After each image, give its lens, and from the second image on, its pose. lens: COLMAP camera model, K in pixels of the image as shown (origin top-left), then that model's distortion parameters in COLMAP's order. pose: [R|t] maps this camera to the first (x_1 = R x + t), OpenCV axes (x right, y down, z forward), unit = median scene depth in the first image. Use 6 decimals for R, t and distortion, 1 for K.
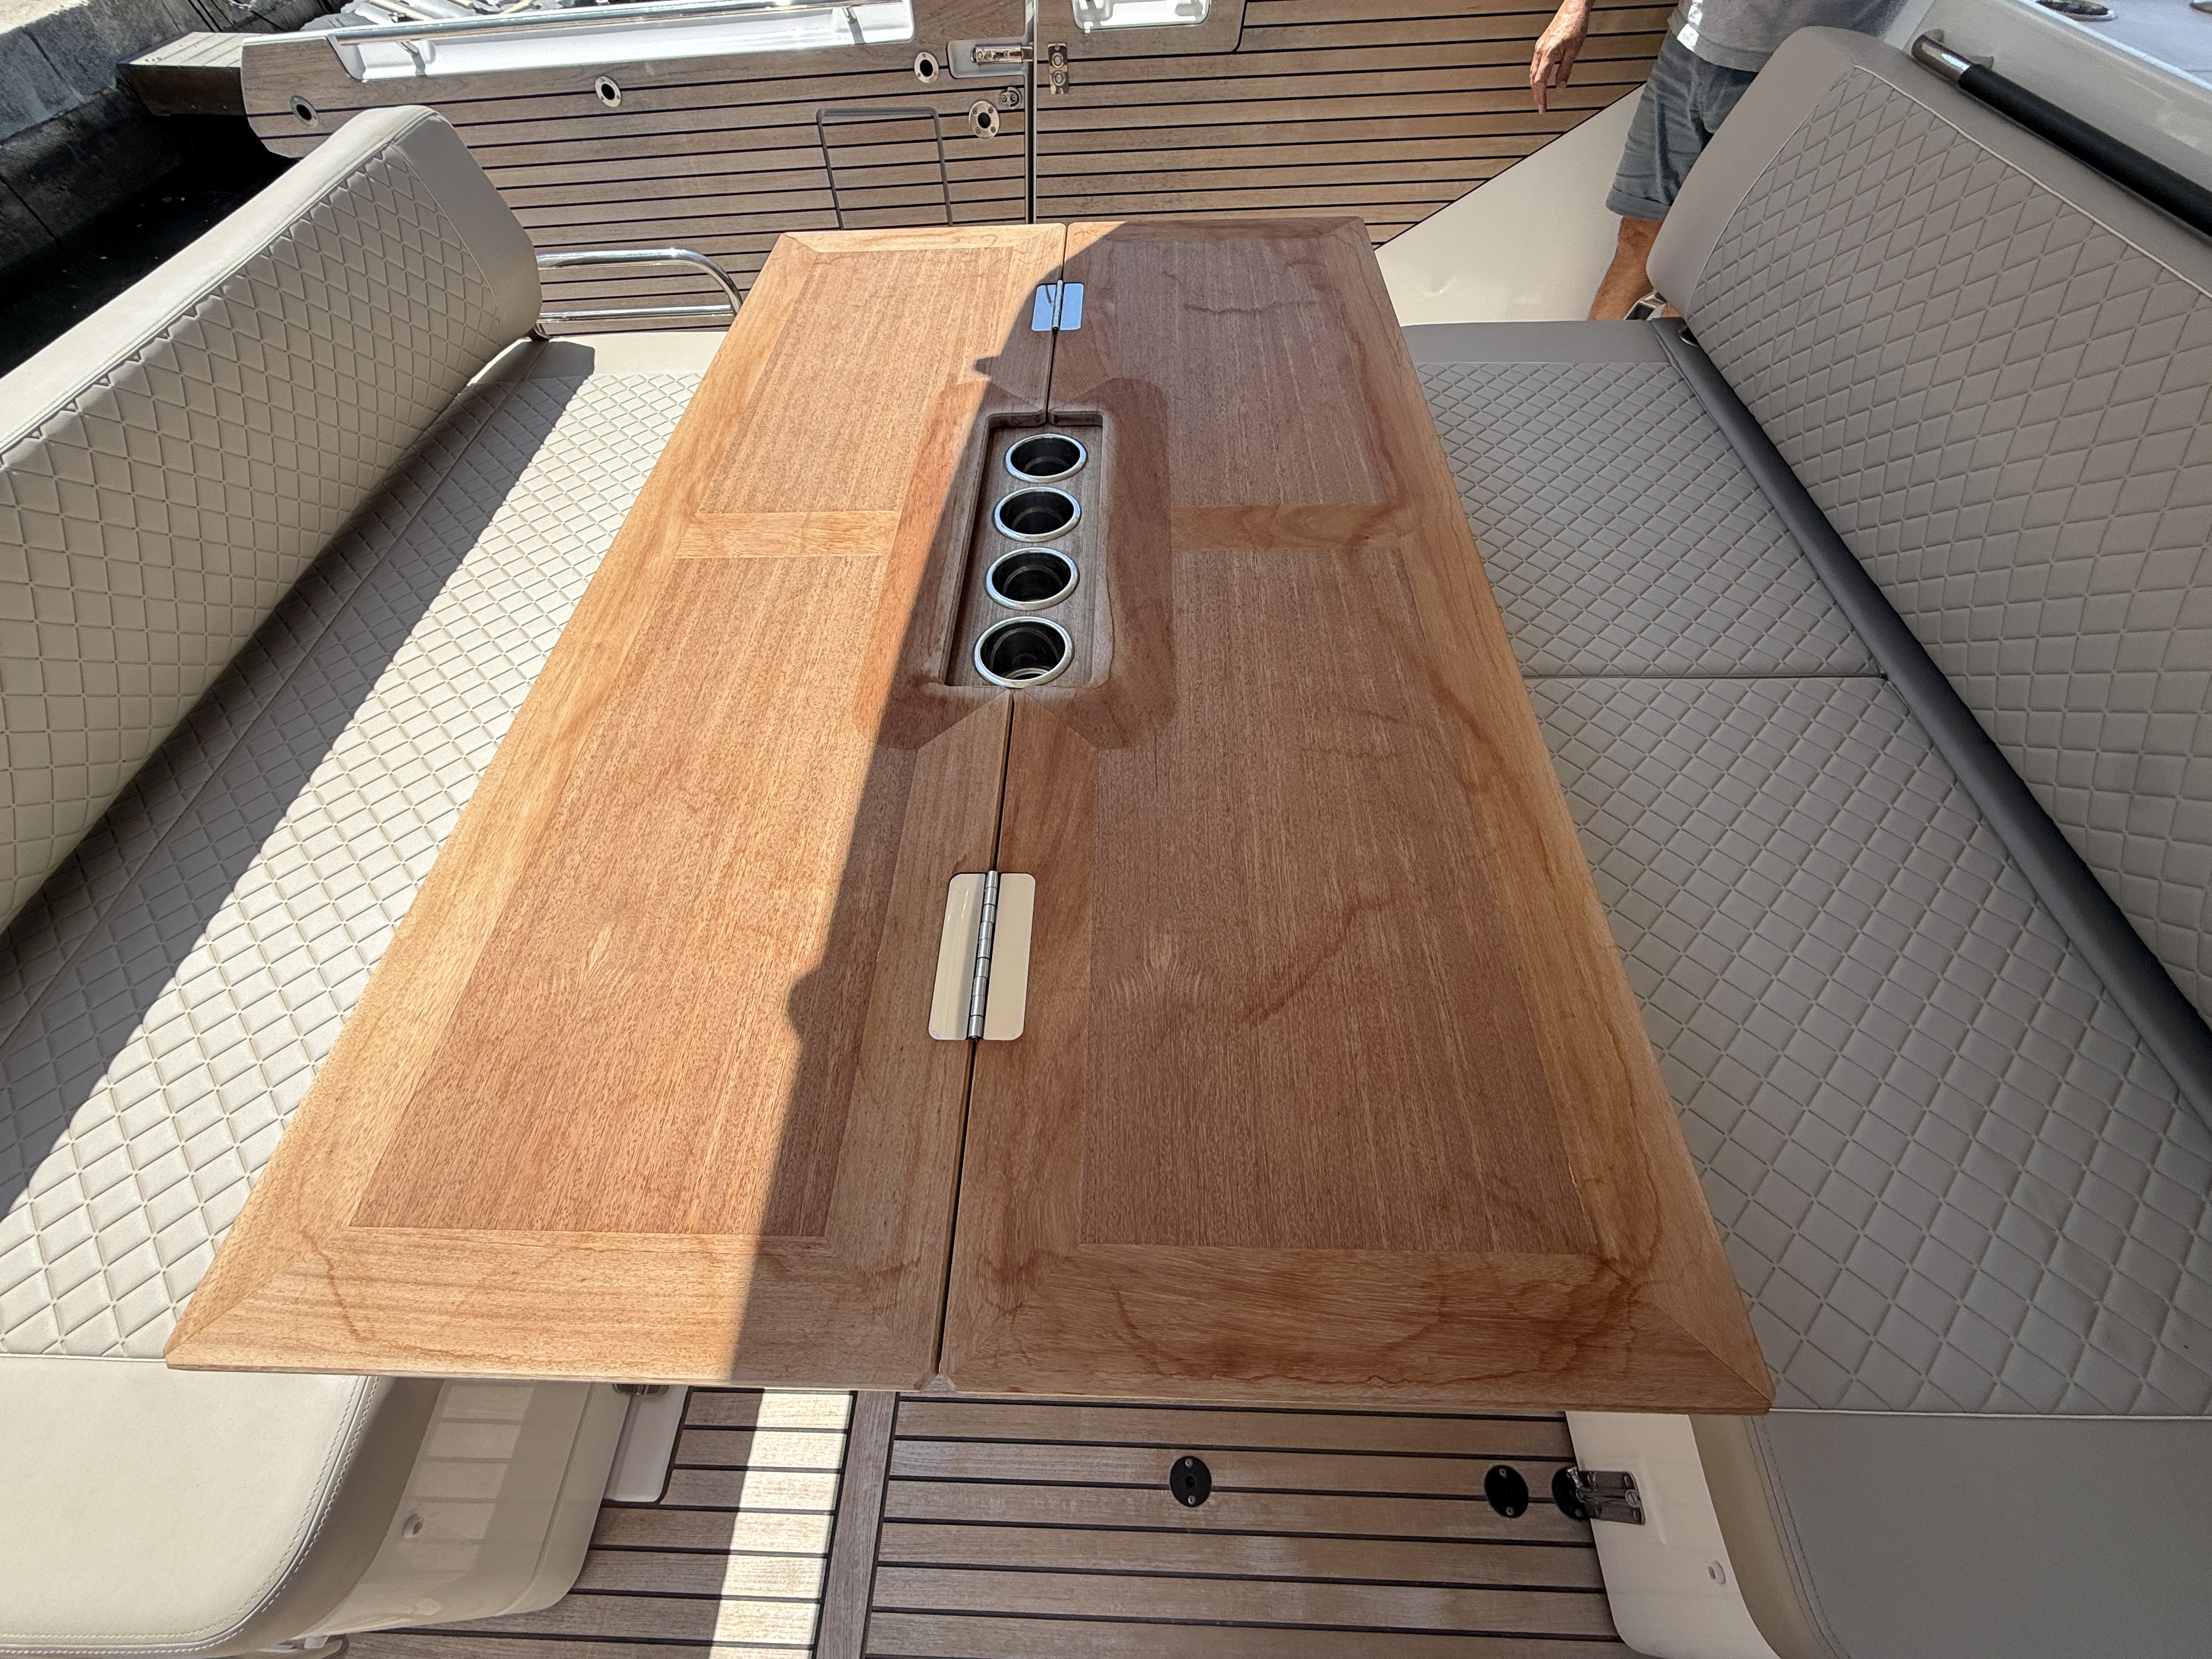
lens RADIAL K [[886.5, 0, 1096.9], [0, 886.5, 822.6], [0, 0, 1]] dist [0.000889, 0.000318]
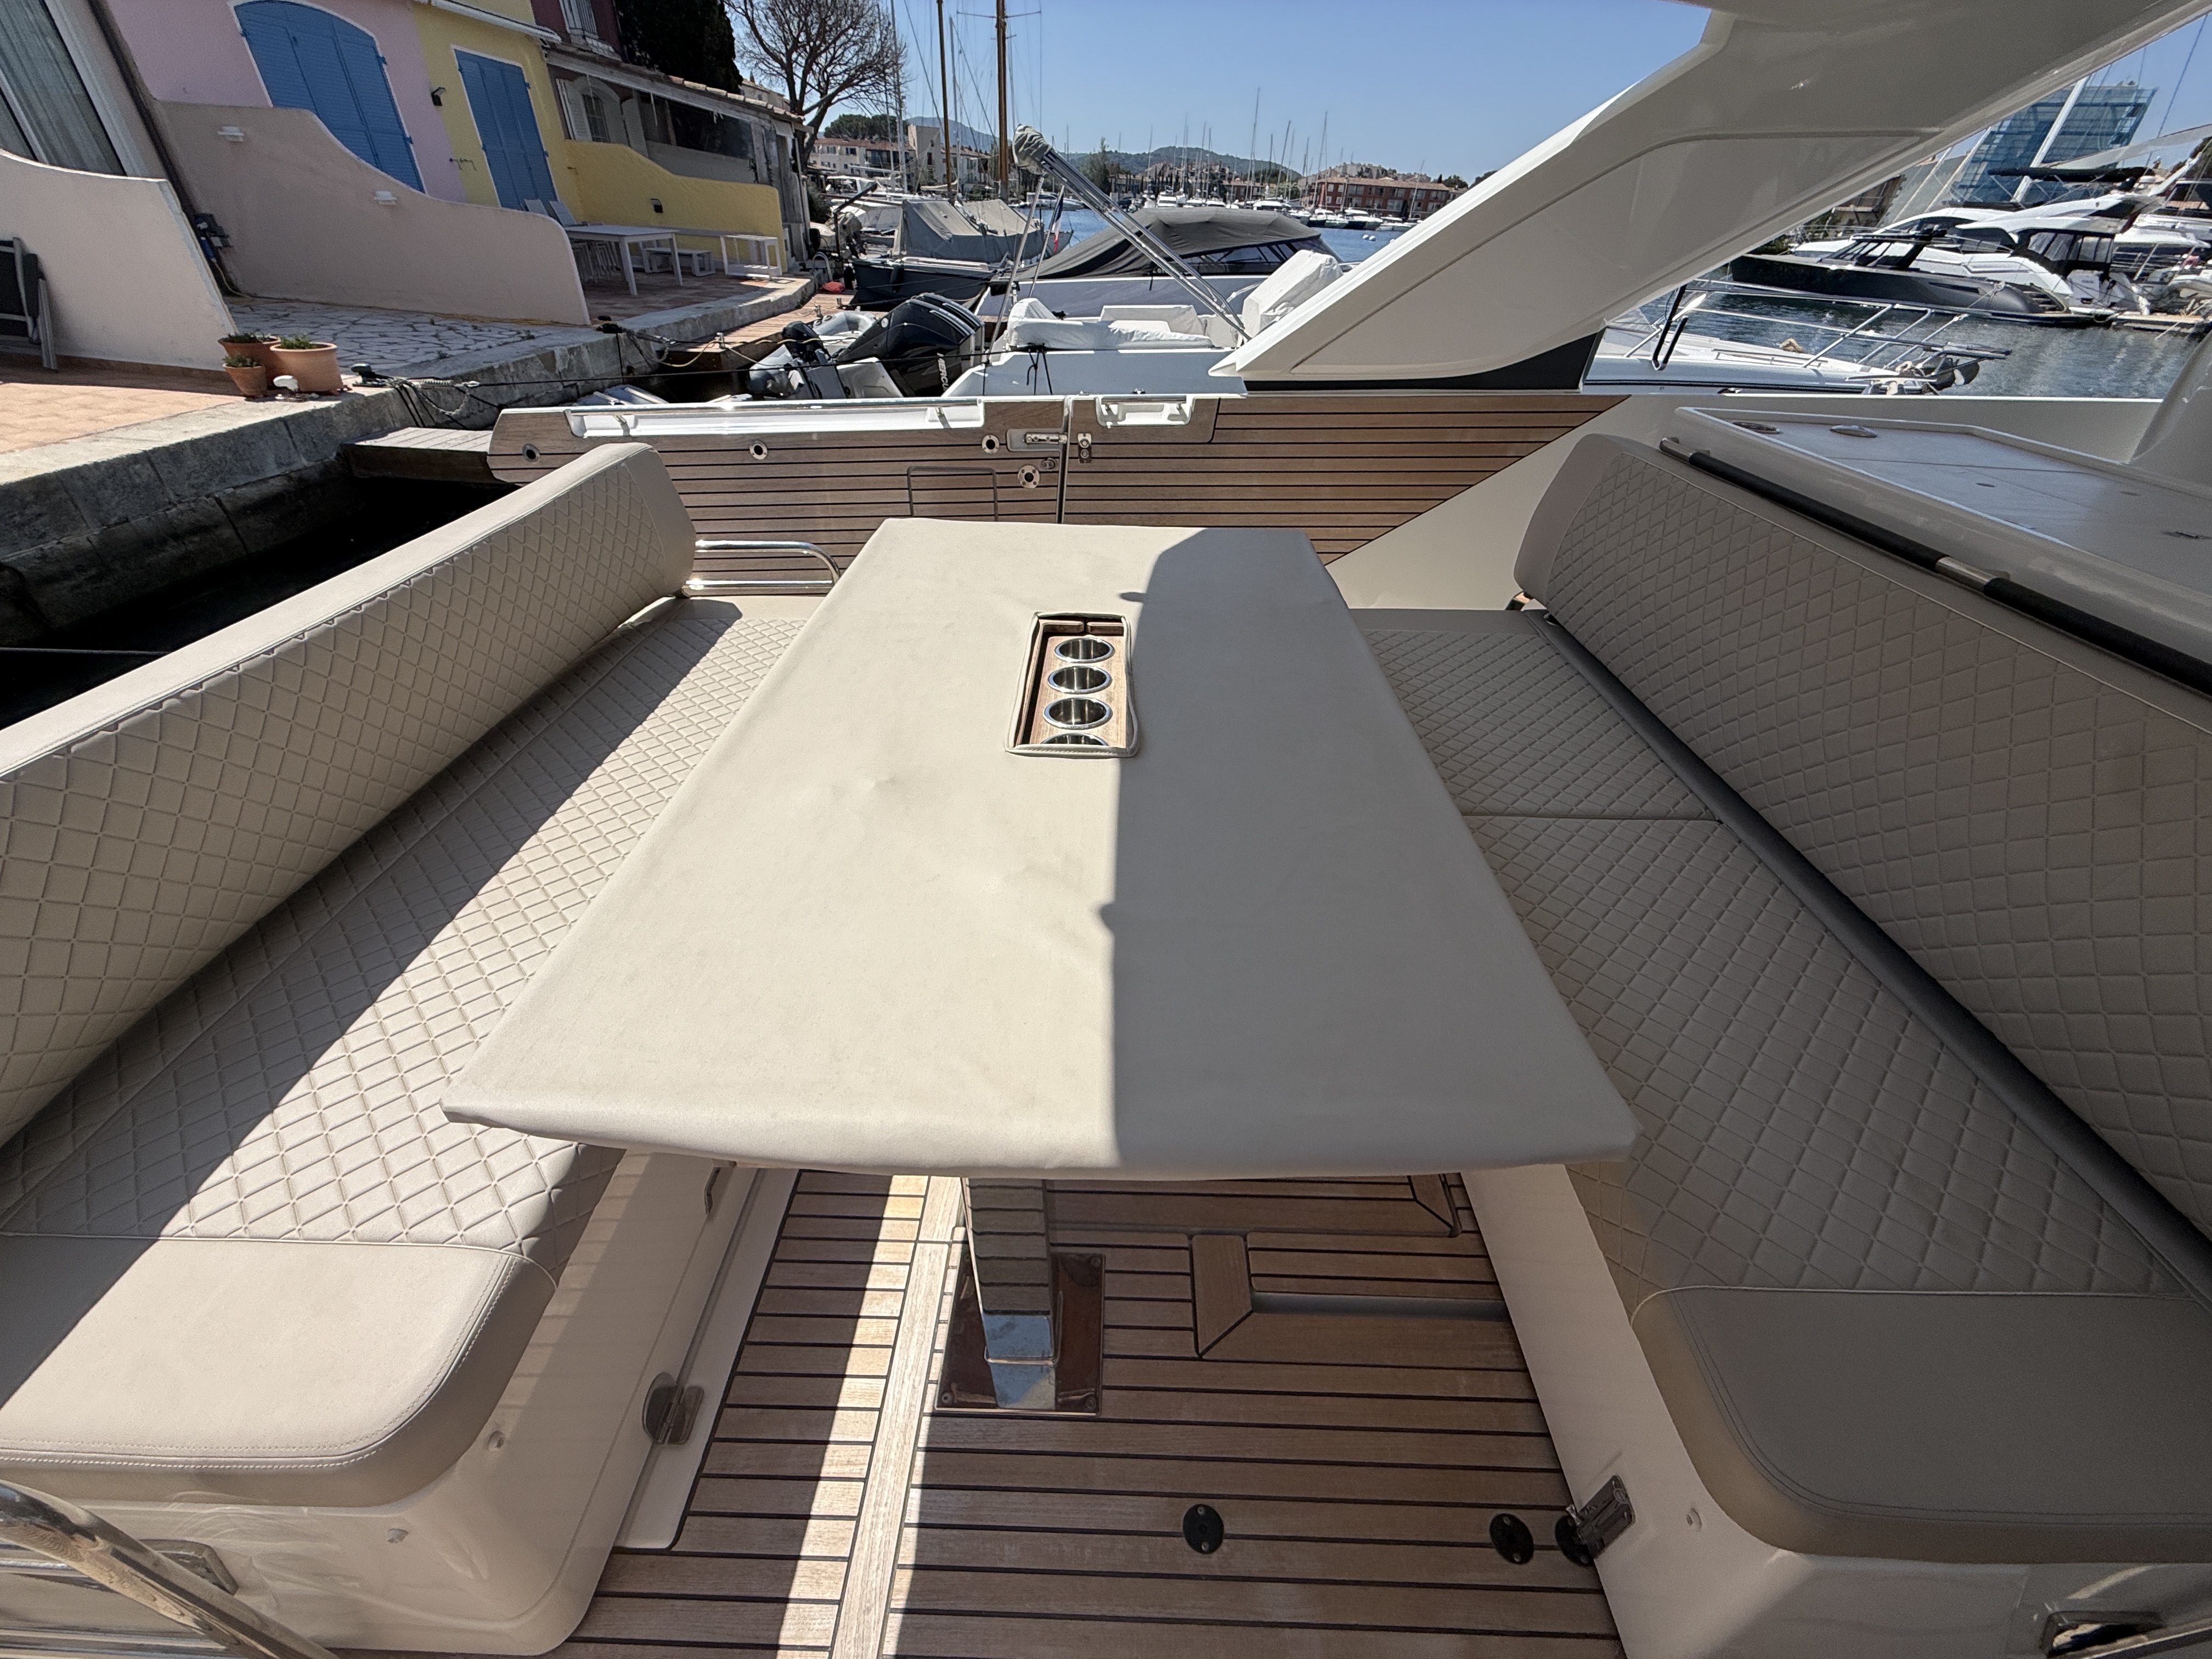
lens RADIAL K [[881.6, 0, 1102.2], [0, 881.6, 831.0], [0, 0, 1]] dist [-0.002230, 0.001116]
pose [[0.999366, 0.027117, 0.023080, -0.050044], [-0.017979, 0.943720, -0.330257, 0.294558], [-0.030737, 0.329632, 0.943609, -0.190395]]
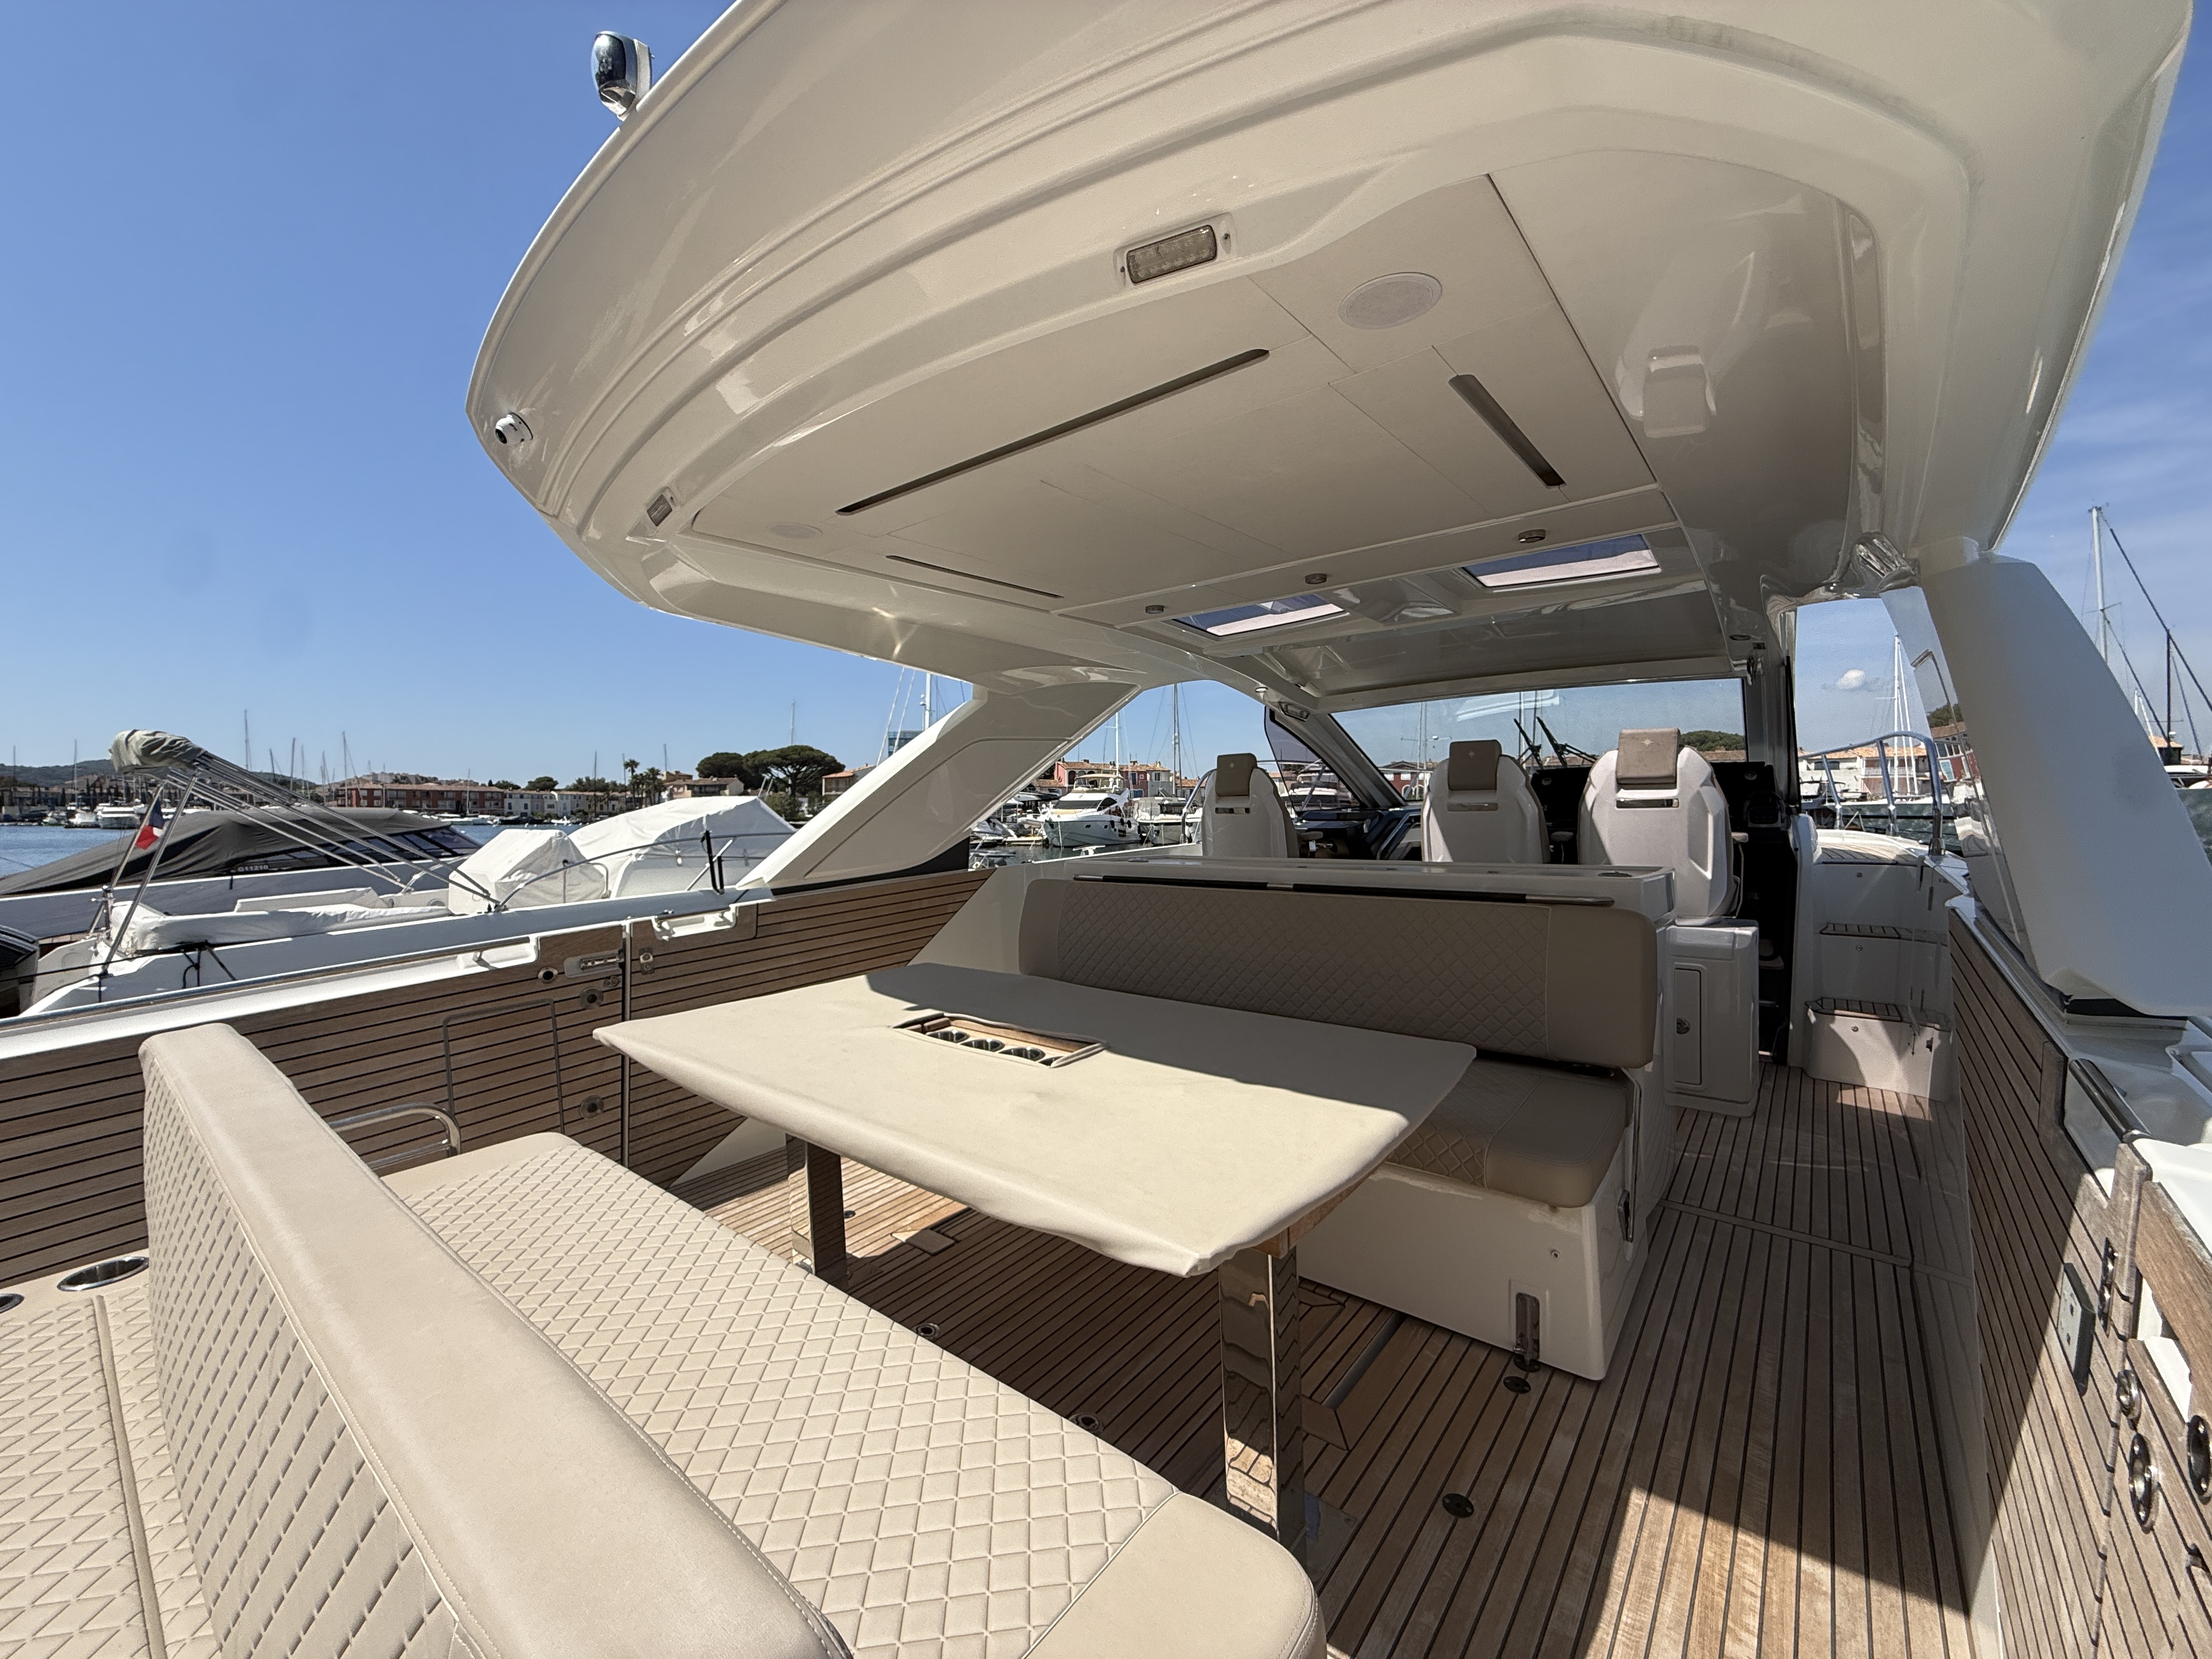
lens RADIAL K [[881.5, 0, 1096.4], [0, 881.5, 834.8], [0, 0, 1]] dist [-0.000891, 0.000303]
pose [[0.614816, -0.031939, 0.788023, -1.159328], [0.650474, 0.585537, -0.483767, 0.324795], [-0.445965, 0.810016, 0.380773, -0.073105]]
